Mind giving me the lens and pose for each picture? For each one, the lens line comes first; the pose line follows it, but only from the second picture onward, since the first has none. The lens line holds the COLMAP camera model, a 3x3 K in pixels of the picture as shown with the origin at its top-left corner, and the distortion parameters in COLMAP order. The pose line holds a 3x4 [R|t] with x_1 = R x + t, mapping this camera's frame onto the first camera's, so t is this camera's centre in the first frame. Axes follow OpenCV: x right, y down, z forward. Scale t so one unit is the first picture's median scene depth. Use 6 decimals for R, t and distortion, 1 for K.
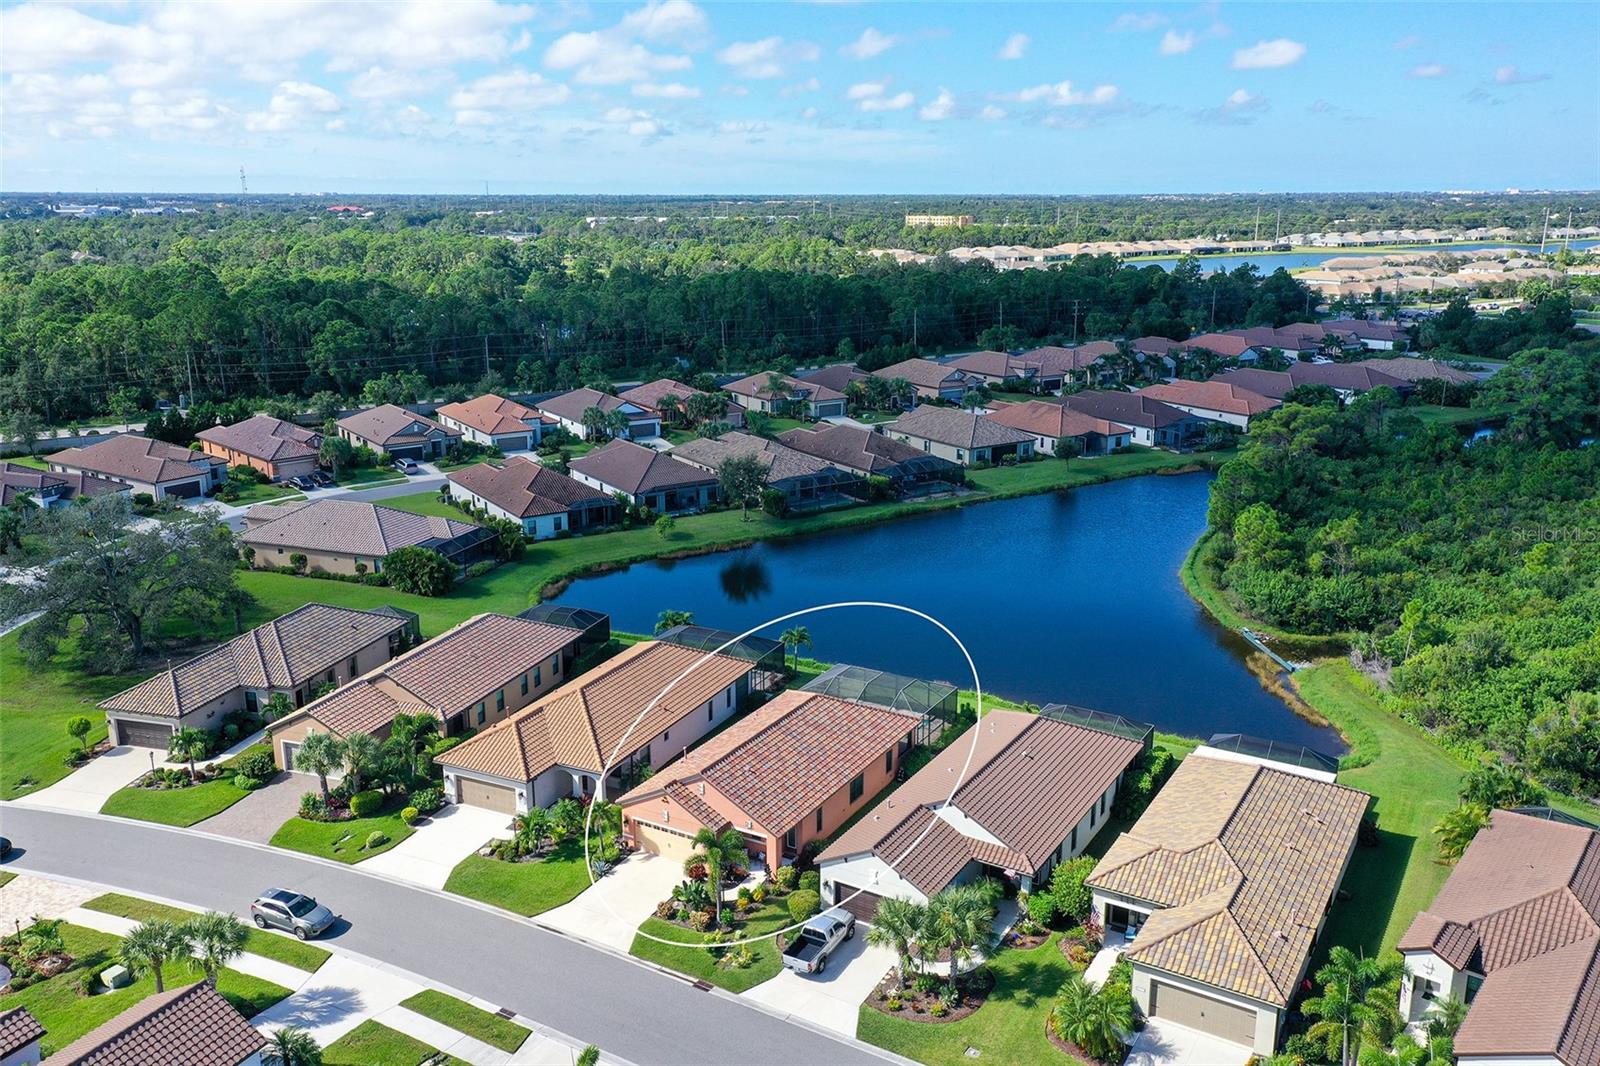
lens RADIAL K [[1271.9, 0, 795.3], [0, 1271.9, 529.5], [0, 0, 1]] dist [0.024901, 0.002763]
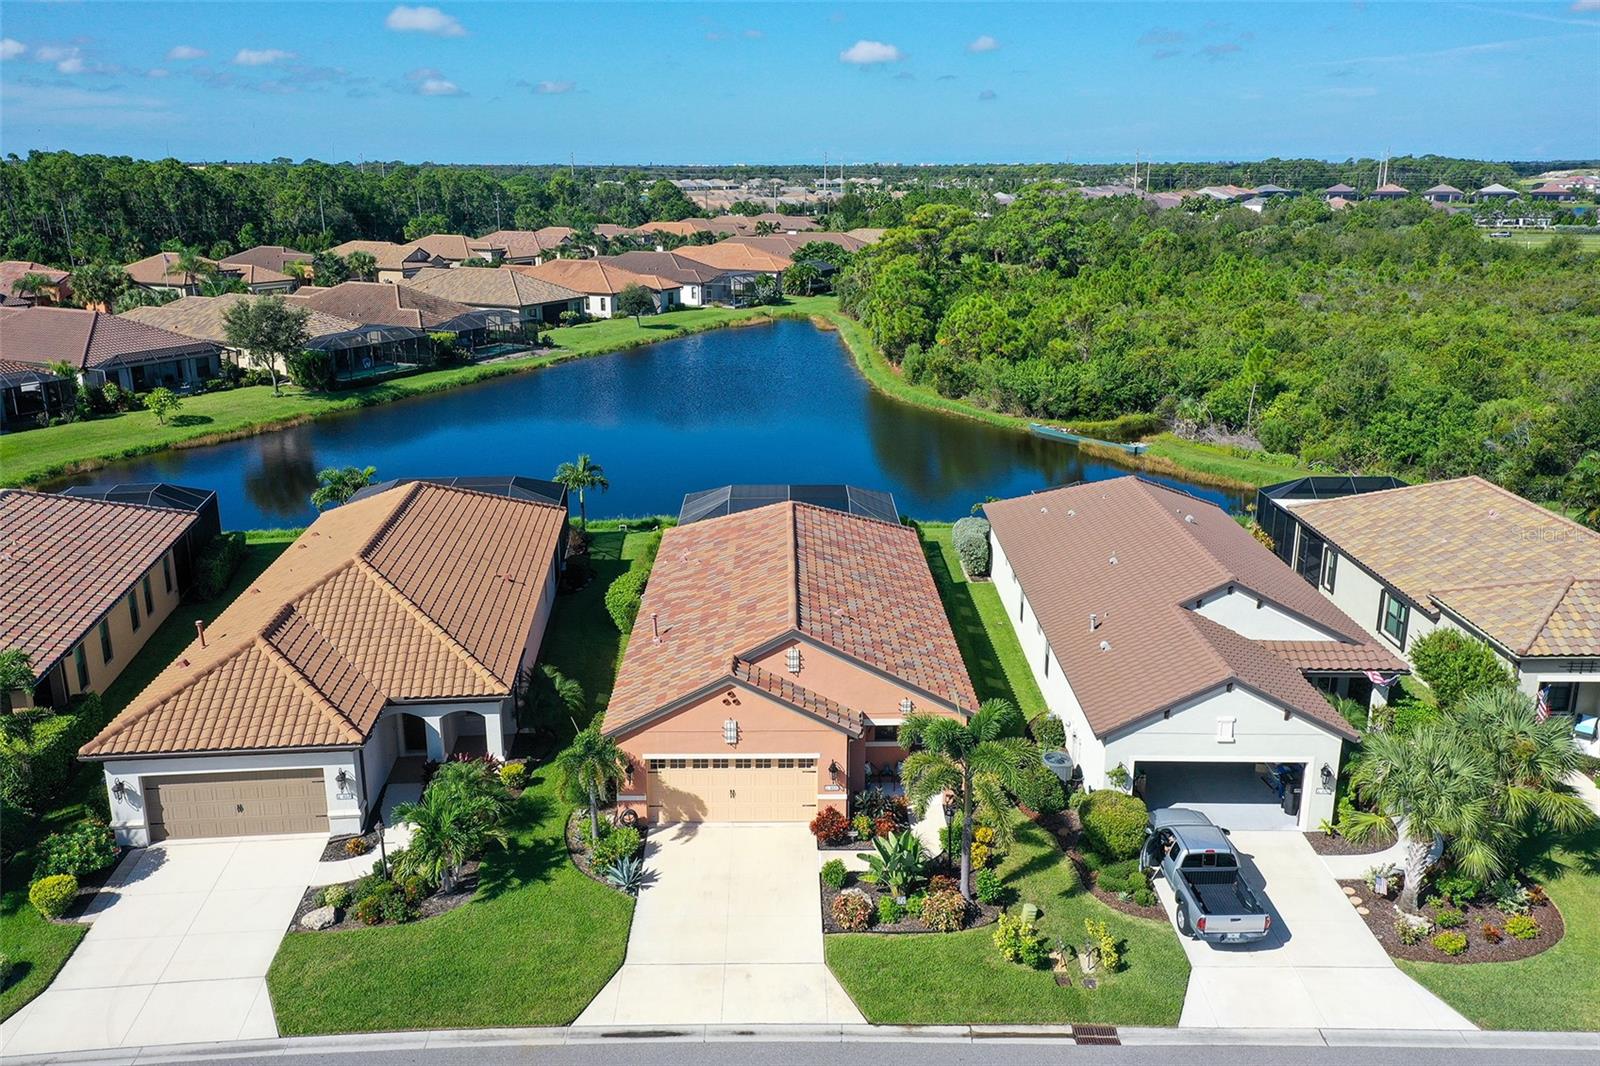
lens RADIAL K [[1268.2, 0, 795.0], [0, 1268.2, 531.7], [0, 0, 1]] dist [0.027963, -0.002958]
pose [[0.859097, -0.138550, 0.492703, -0.155616], [0.126572, 0.990274, 0.057774, 0.063792], [-0.495915, 0.012729, 0.868278, 0.290792]]
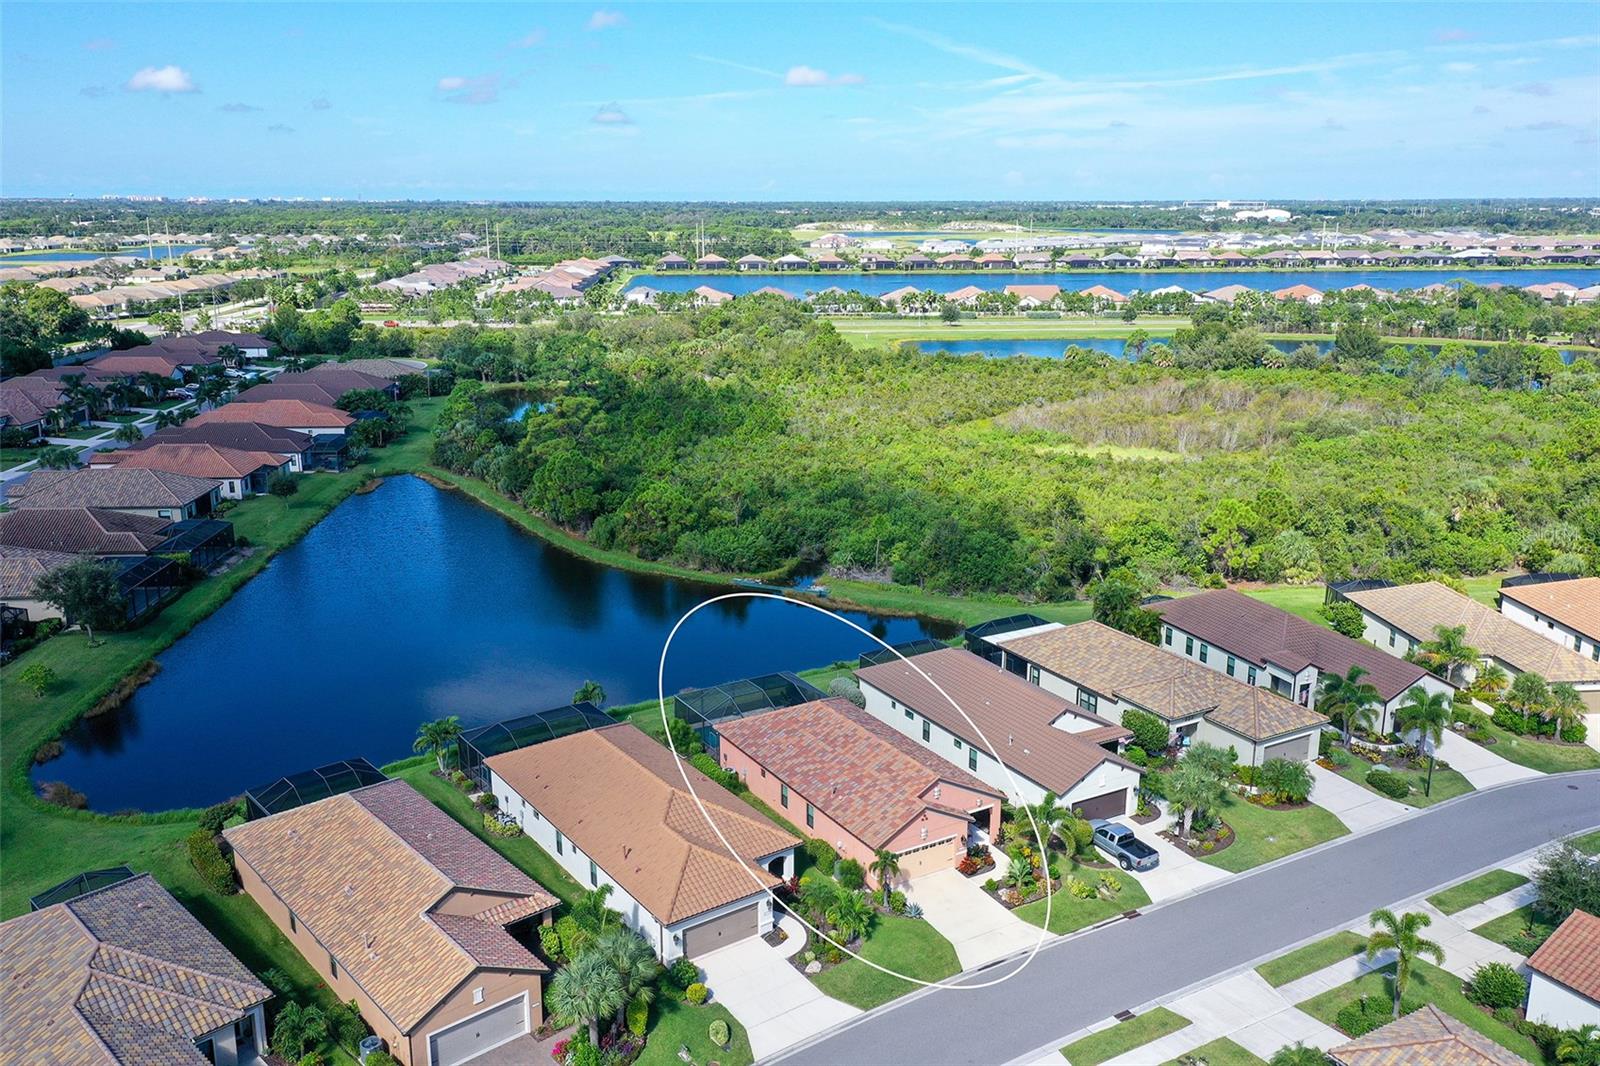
lens RADIAL K [[1271.9, 0, 795.3], [0, 1271.9, 529.5], [0, 0, 1]] dist [0.024901, 0.002763]
pose [[0.488386, -0.213859, 0.846016, -0.482546], [0.218505, 0.968589, 0.118706, -0.075475], [-0.844828, 0.126885, 0.519774, 0.271205]]
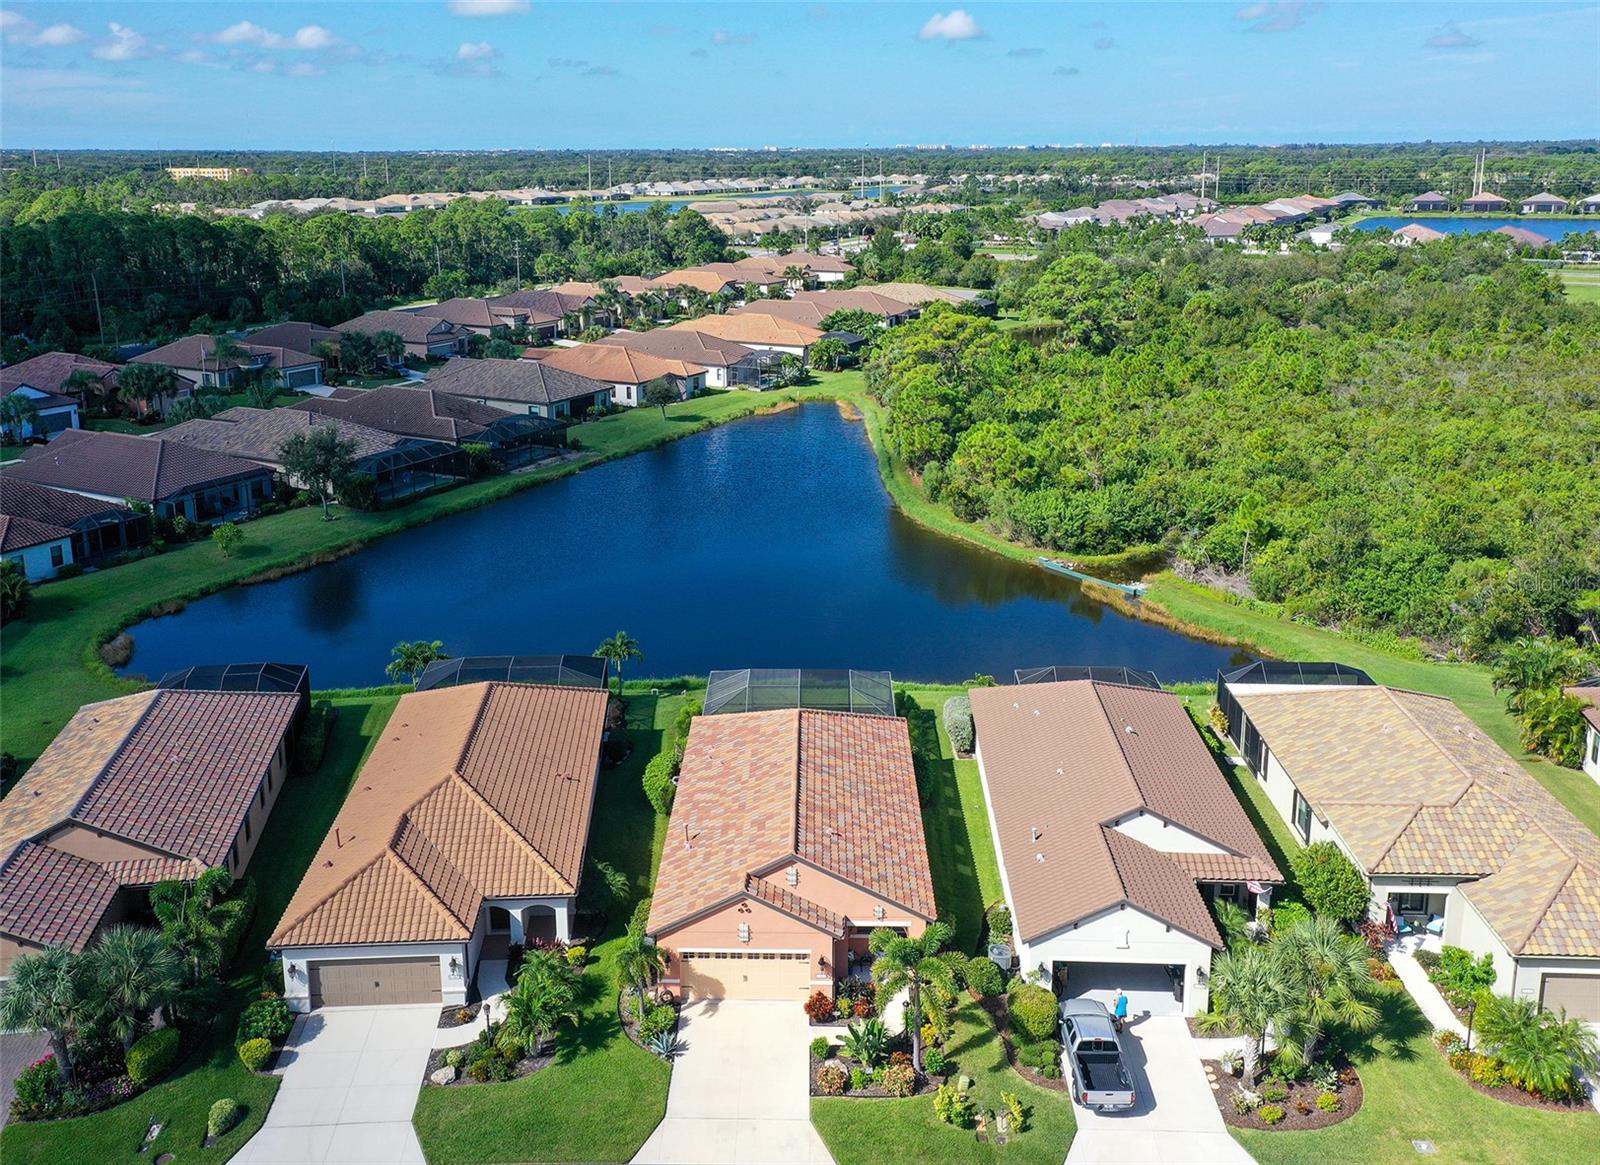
lens RADIAL K [[1419.5, 0, 769.2], [0, 1419.5, 494.0], [0, 0, 1]] dist [0.022859, 0.003098]
pose [[0.880381, -0.114338, 0.460277, -0.198887], [0.123473, 0.992294, 0.010328, 0.001314], [-0.457911, 0.047739, 0.887715, 0.181174]]
